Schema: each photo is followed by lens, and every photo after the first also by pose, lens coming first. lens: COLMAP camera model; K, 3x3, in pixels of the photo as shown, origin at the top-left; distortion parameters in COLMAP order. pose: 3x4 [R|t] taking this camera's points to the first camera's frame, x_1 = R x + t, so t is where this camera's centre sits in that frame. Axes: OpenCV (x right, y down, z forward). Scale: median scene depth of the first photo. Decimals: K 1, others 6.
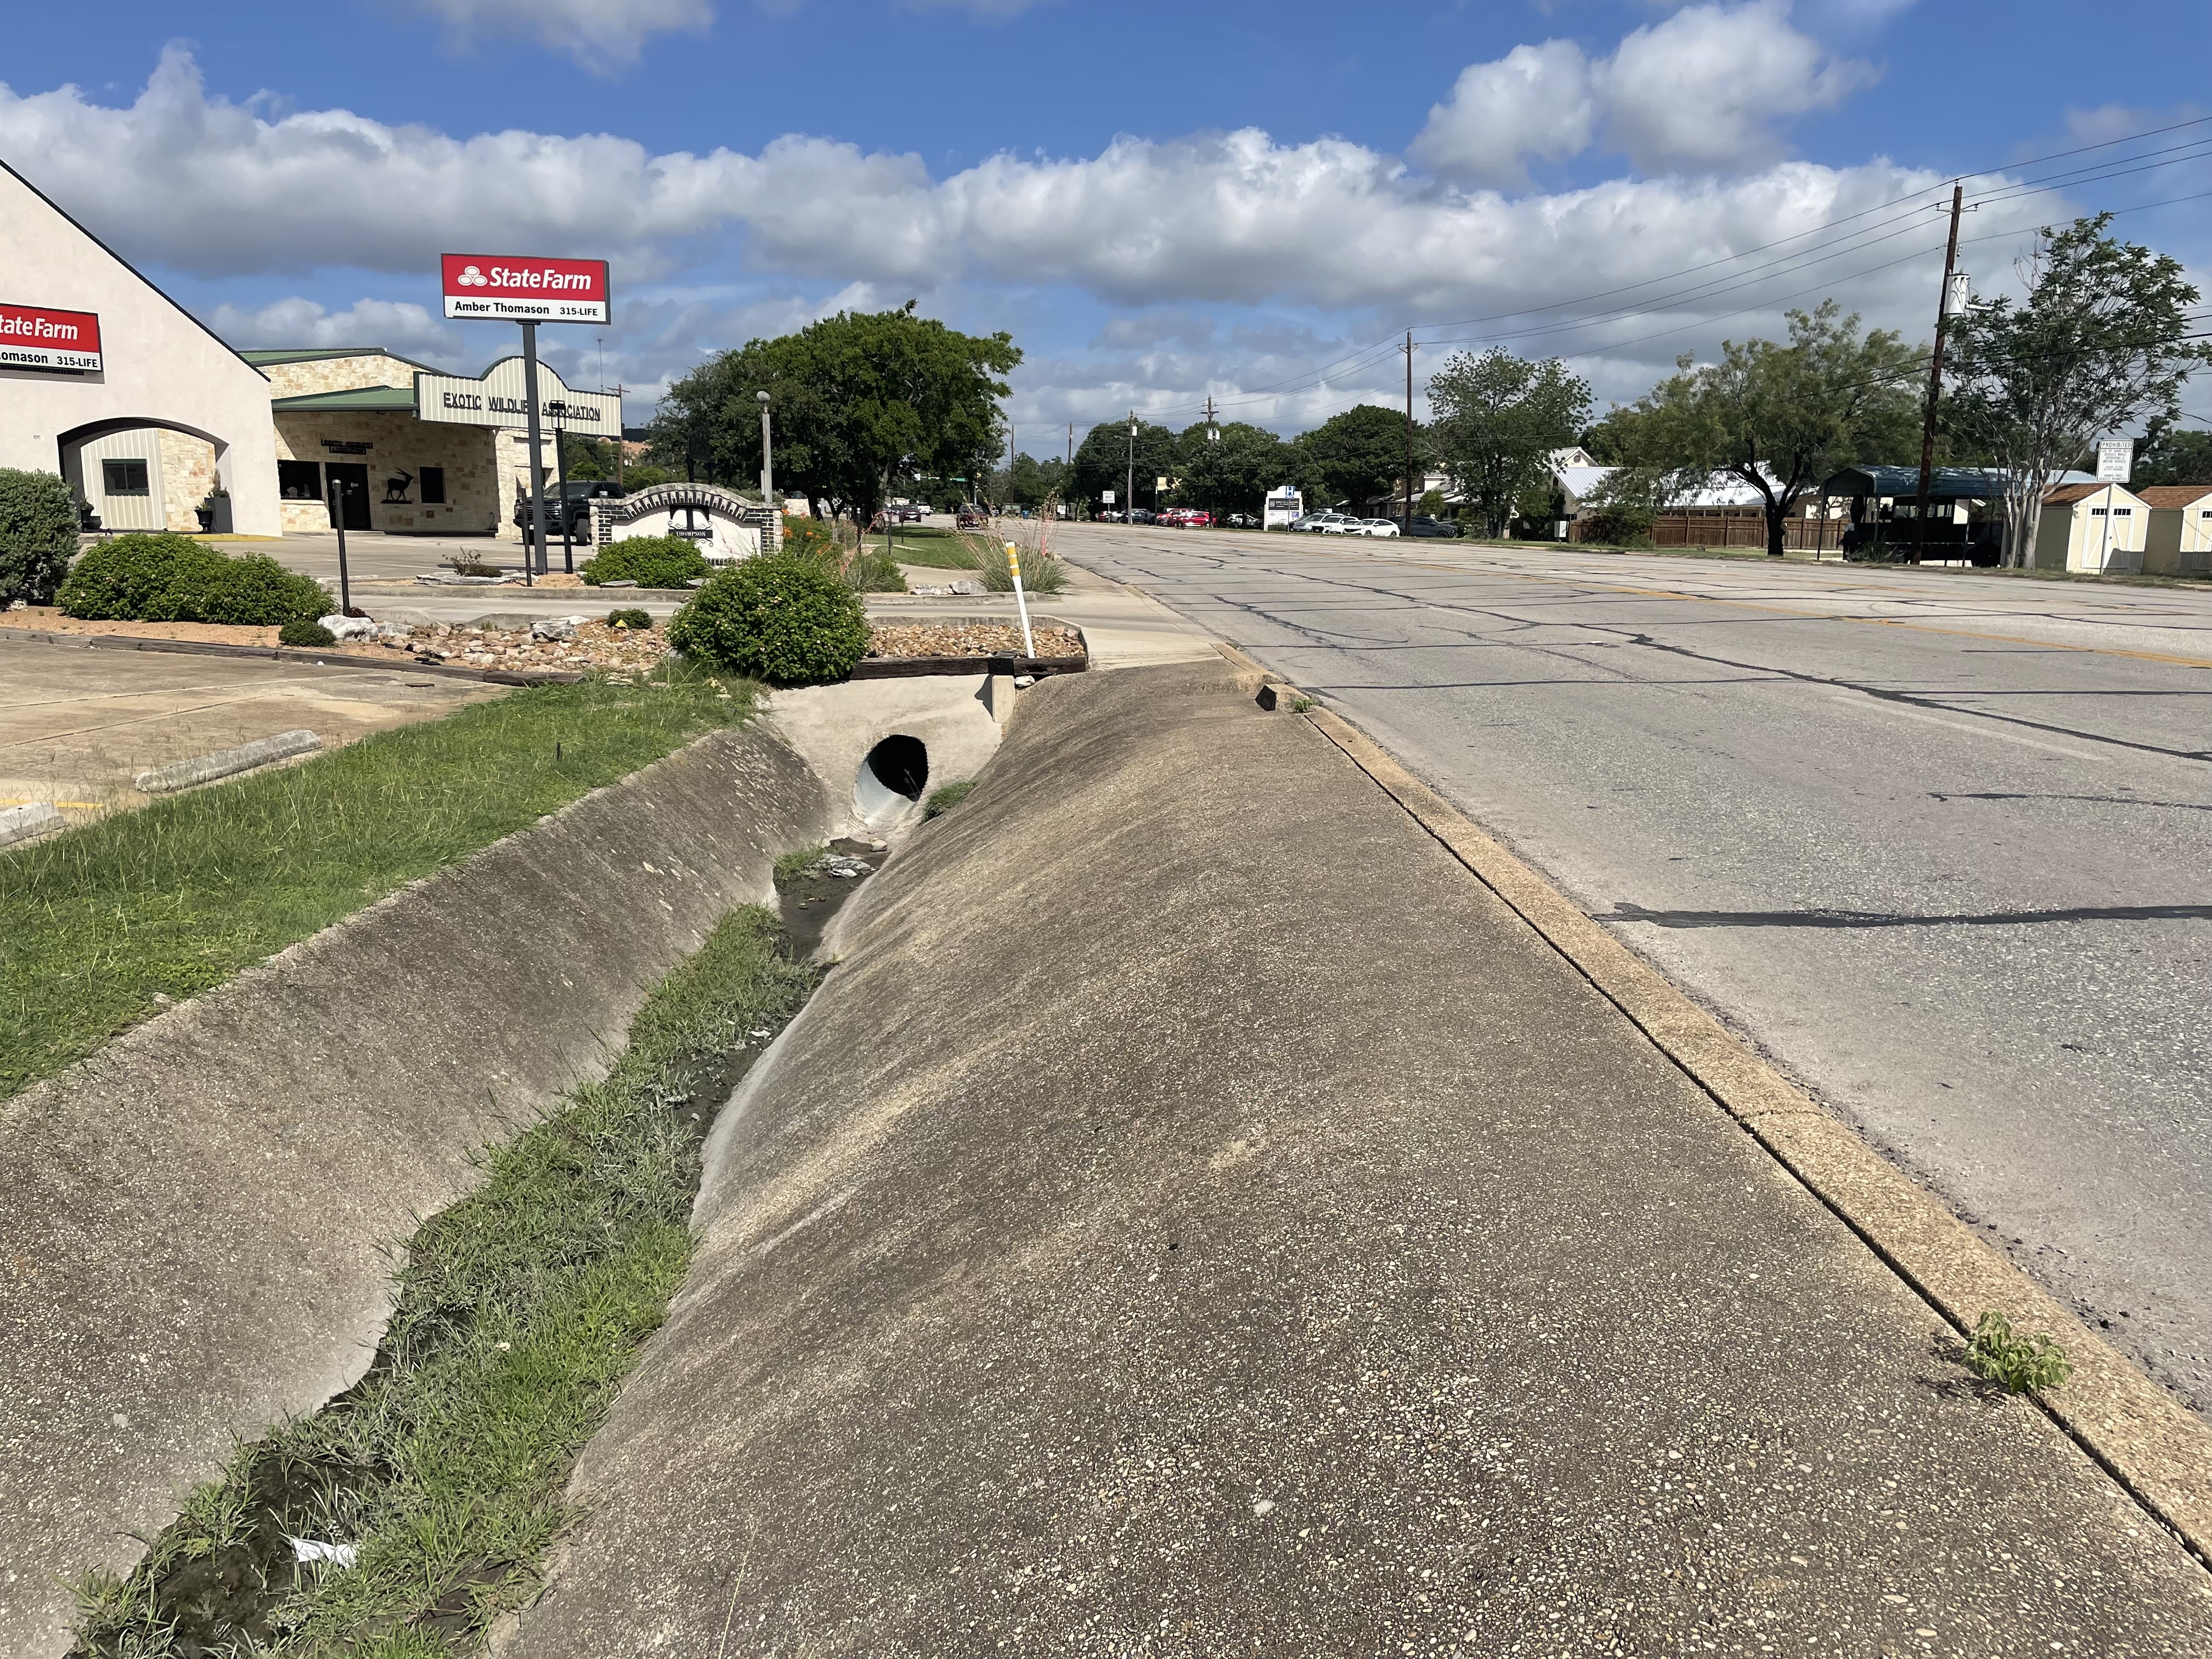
lens RADIAL K [[1660.0, 0, 1106.0], [0, 1660.0, 829.5], [0, 0, 1]] dist [0.111472, -0.114411]
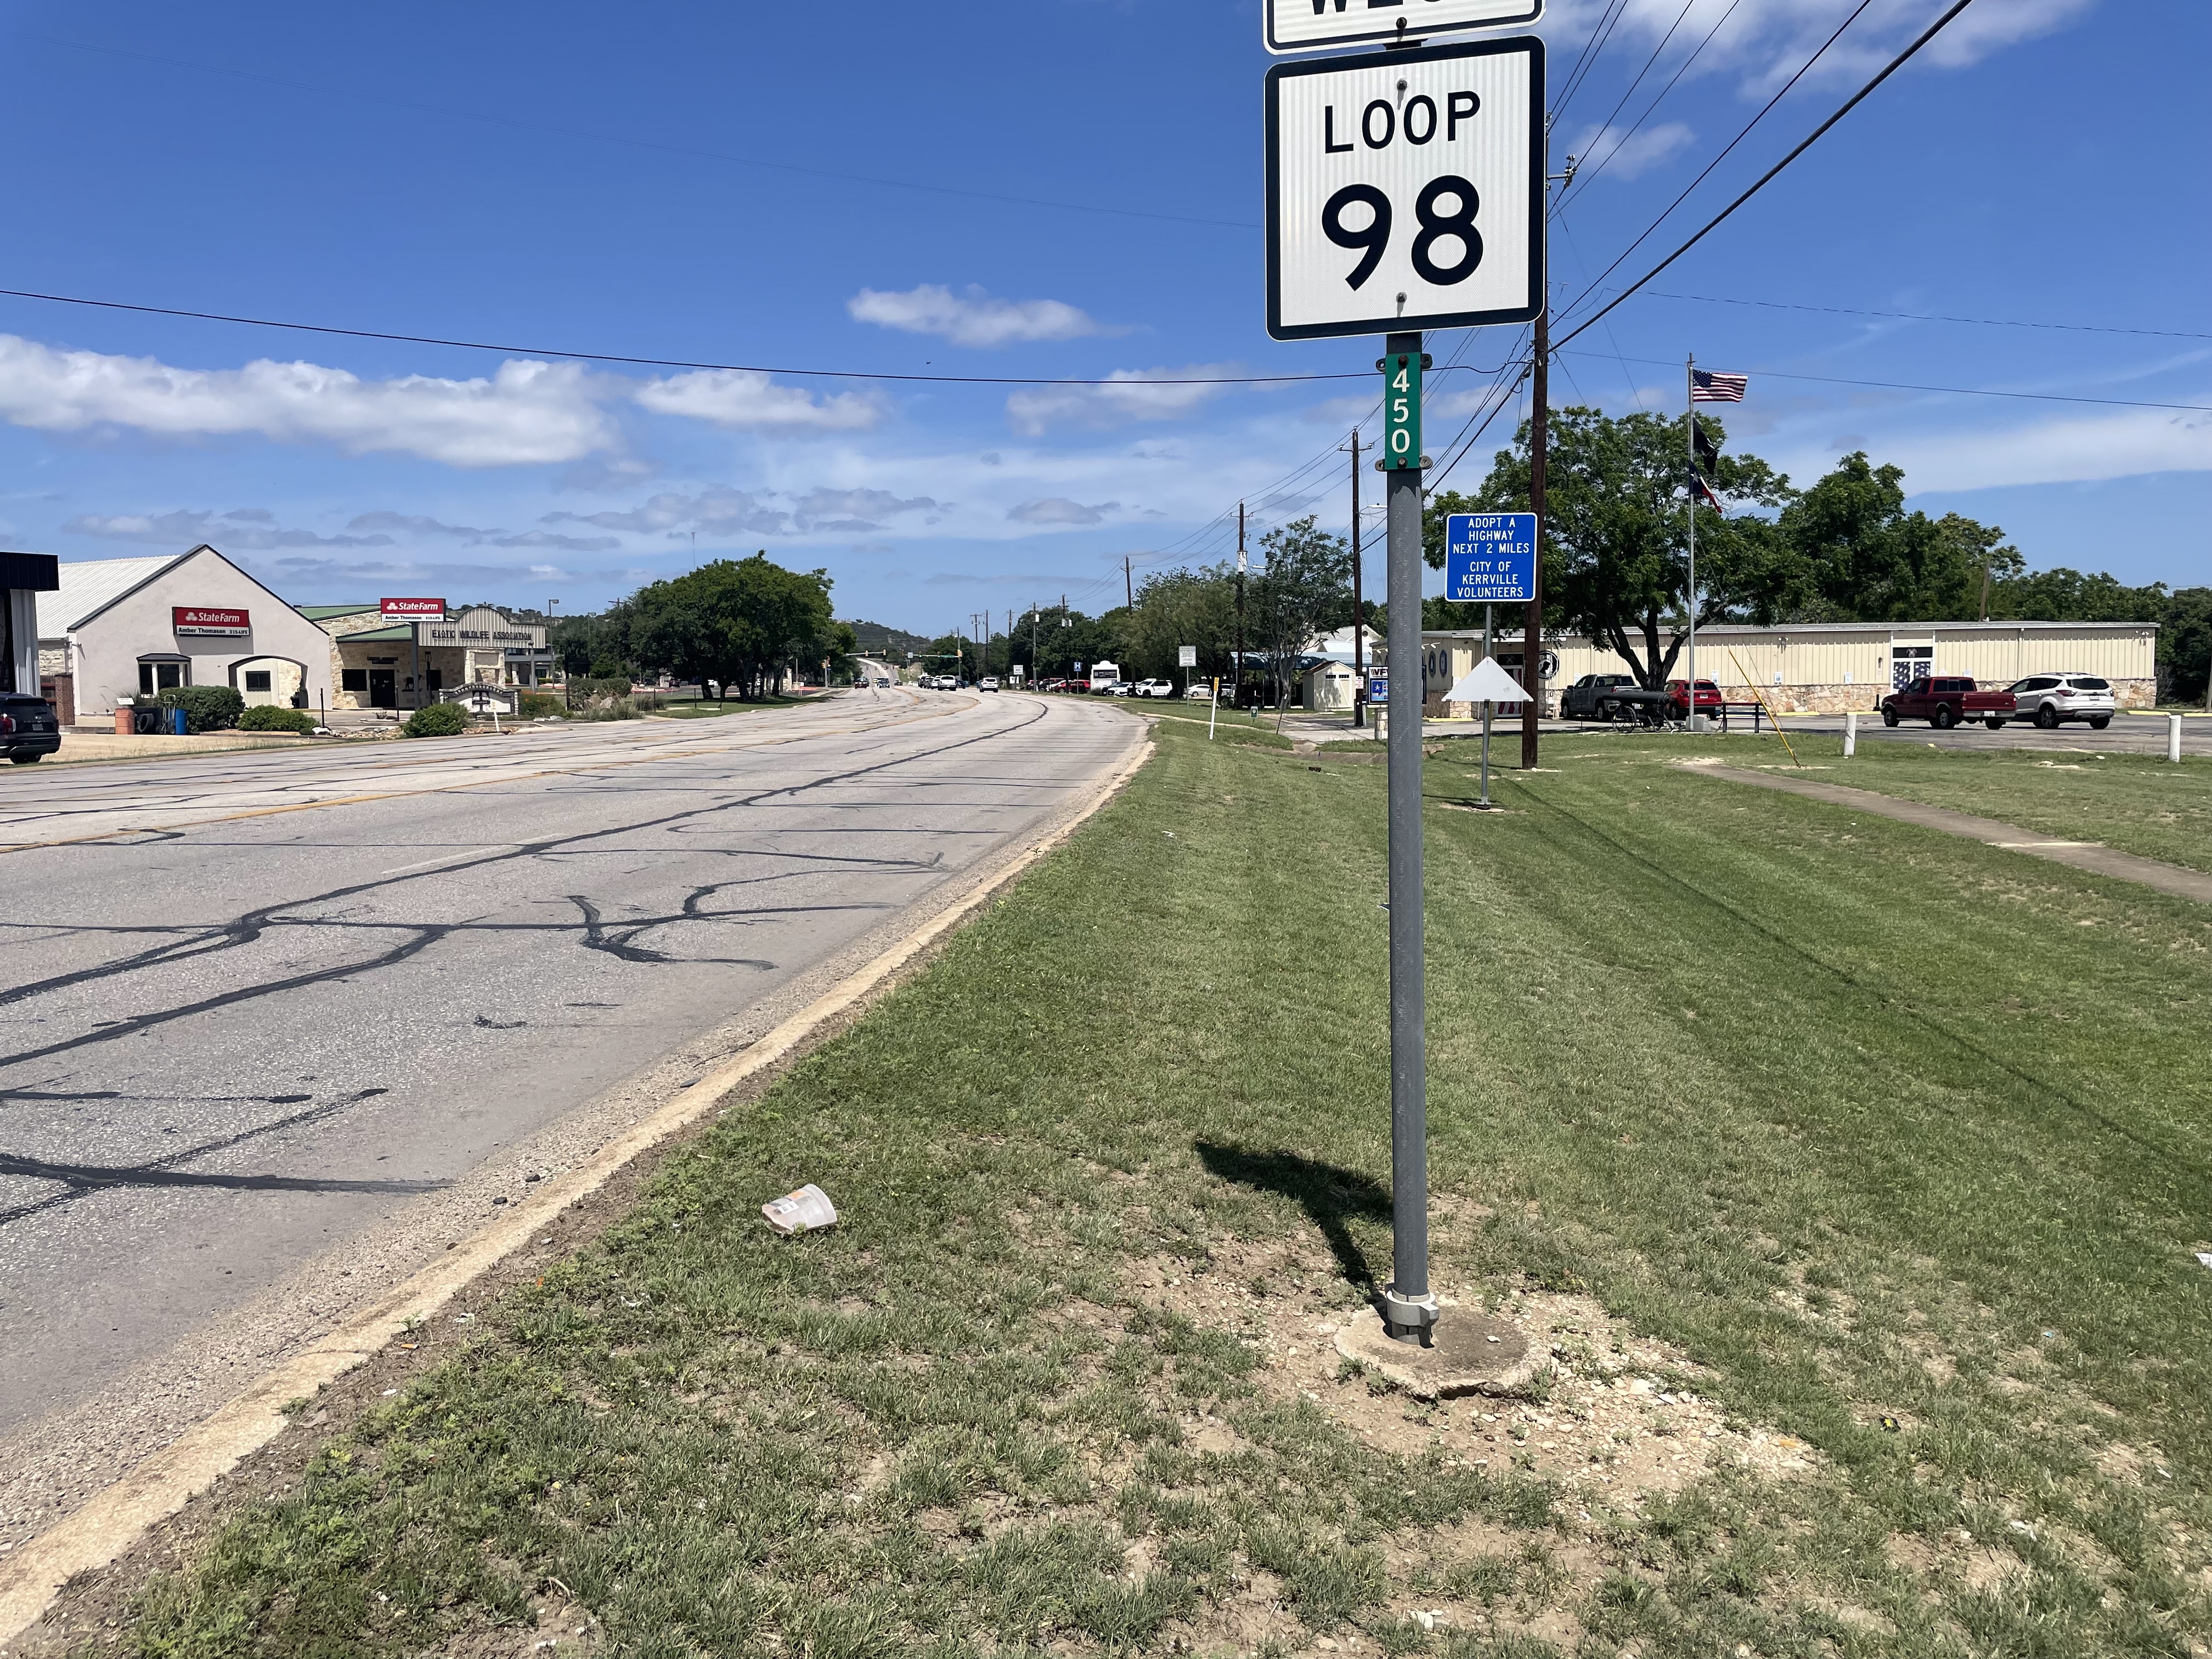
lens RADIAL K [[1660.0, 0, 1106.0], [0, 1660.0, 829.5], [0, 0, 1]] dist [0.111472, -0.114411]
pose [[0.998423, -0.018750, -0.052910, 0.293971], [0.013510, 0.995123, -0.097715, 0.097416], [0.054485, 0.096846, 0.993807, -0.512607]]
